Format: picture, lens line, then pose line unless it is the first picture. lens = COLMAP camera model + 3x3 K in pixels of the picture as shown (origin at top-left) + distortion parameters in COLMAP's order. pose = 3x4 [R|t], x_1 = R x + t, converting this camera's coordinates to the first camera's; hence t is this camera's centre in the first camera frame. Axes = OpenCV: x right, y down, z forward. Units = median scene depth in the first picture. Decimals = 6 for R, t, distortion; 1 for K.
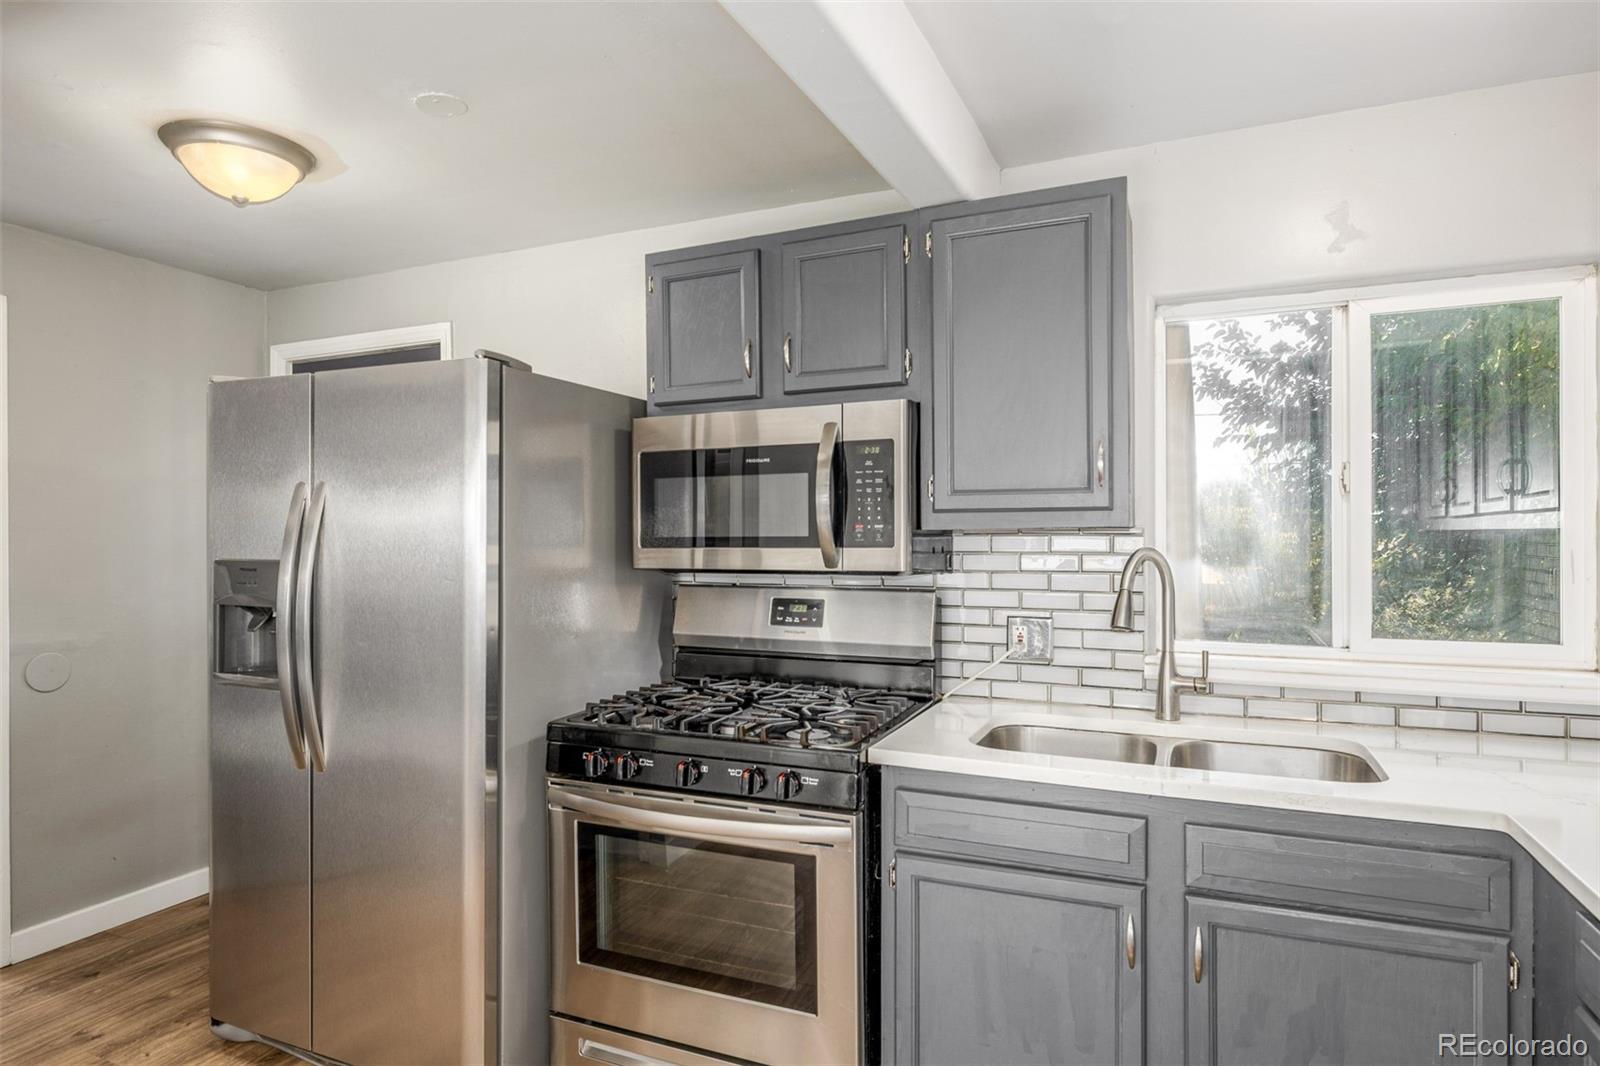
lens RADIAL K [[883.7, 0, 786.4], [0, 883.7, 526.7], [0, 0, 1]] dist [-0.003922, -0.000333]
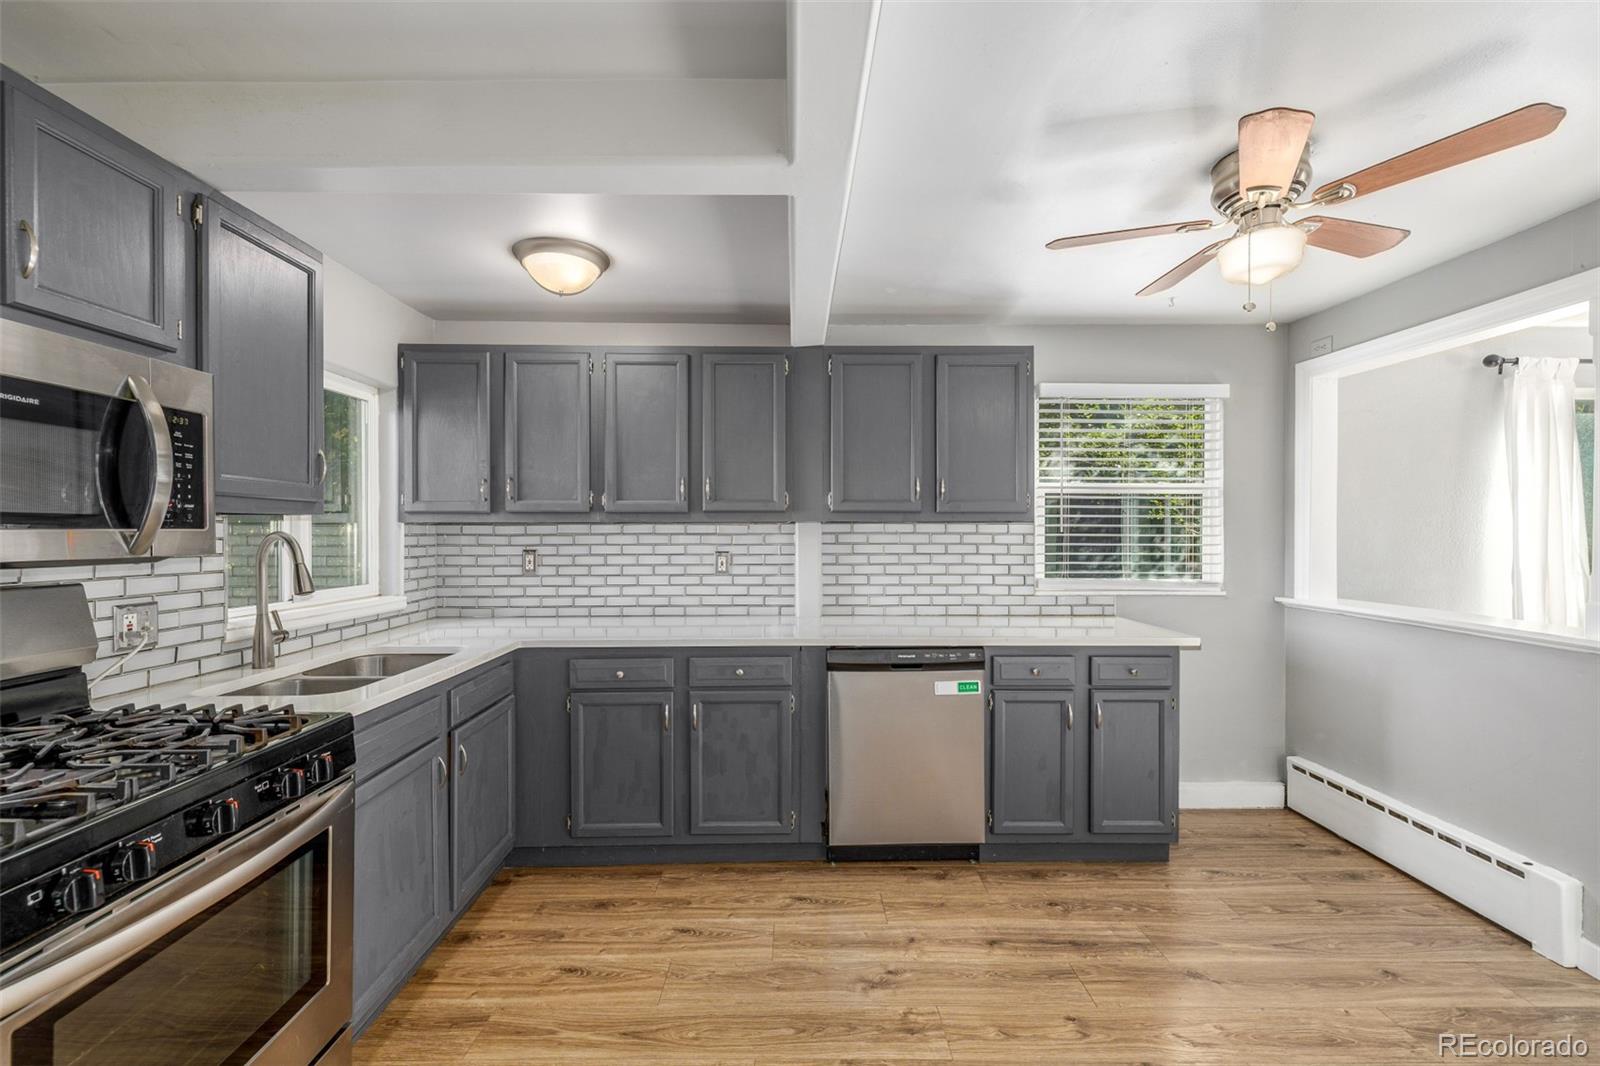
lens RADIAL K [[671.9, 0, 801.1], [0, 671.9, 533.9], [0, 0, 1]] dist [0.002561, -0.000668]
pose [[-0.432185, 0.010723, 0.901721, -0.784272], [-0.002677, 0.999910, -0.013174, 0.035338], [-0.901781, -0.008108, -0.432117, 0.726653]]
